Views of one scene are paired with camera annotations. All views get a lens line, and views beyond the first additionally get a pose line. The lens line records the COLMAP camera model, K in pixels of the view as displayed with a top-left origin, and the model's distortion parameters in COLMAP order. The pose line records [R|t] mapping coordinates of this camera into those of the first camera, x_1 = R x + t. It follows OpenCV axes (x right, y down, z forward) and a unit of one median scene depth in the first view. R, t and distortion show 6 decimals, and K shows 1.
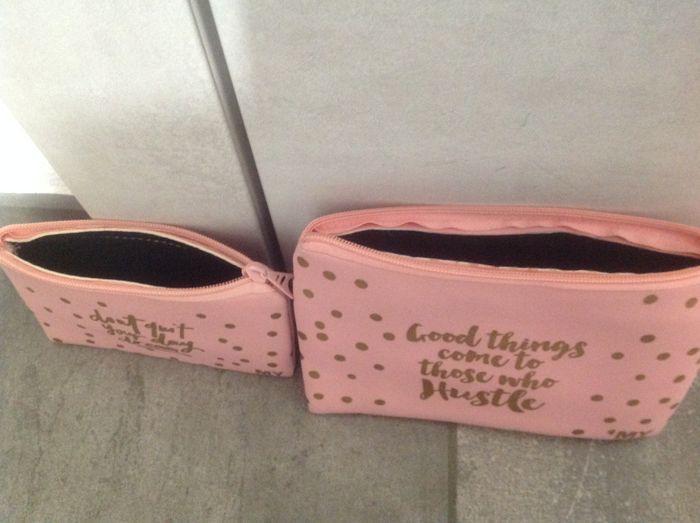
lens RADIAL K [[694.3, 0, 351.9], [0, 694.3, 254.4], [0, 0, 1]] dist [0.151589, -0.461720]
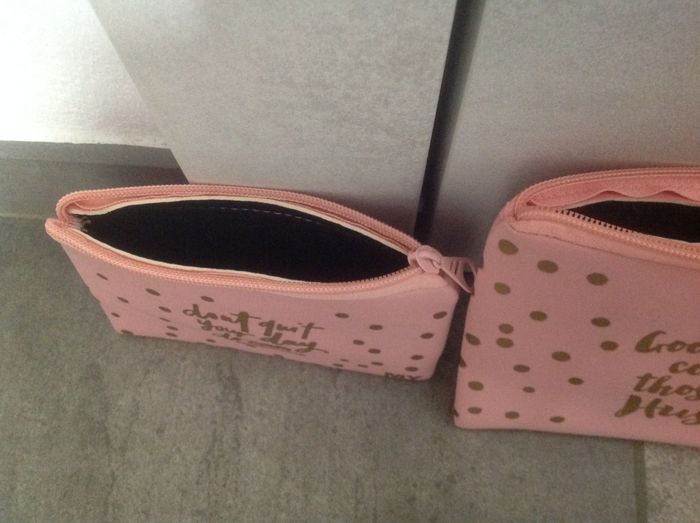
lens RADIAL K [[708.9, 0, 350.0], [0, 708.9, 261.5], [0, 0, 1]] dist [0.155410, -0.438018]
pose [[0.999995, -0.000962, -0.002866, -0.197316], [0.001243, 0.995006, 0.099812, -0.041730], [0.002756, -0.099815, 0.995002, 0.250227]]
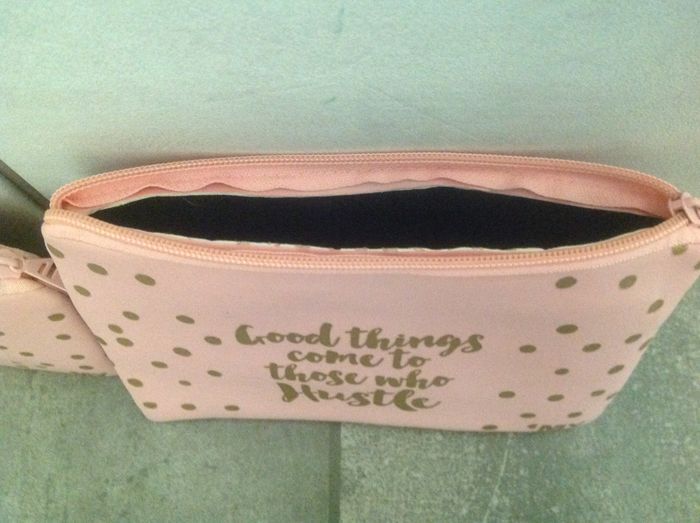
lens RADIAL K [[708.9, 0, 350.0], [0, 708.9, 261.5], [0, 0, 1]] dist [0.155410, -0.438018]
pose [[0.997683, -0.057666, 0.036105, 0.159277], [0.051508, 0.986893, 0.152932, -0.061002], [-0.044451, -0.150718, 0.987577, 0.268454]]
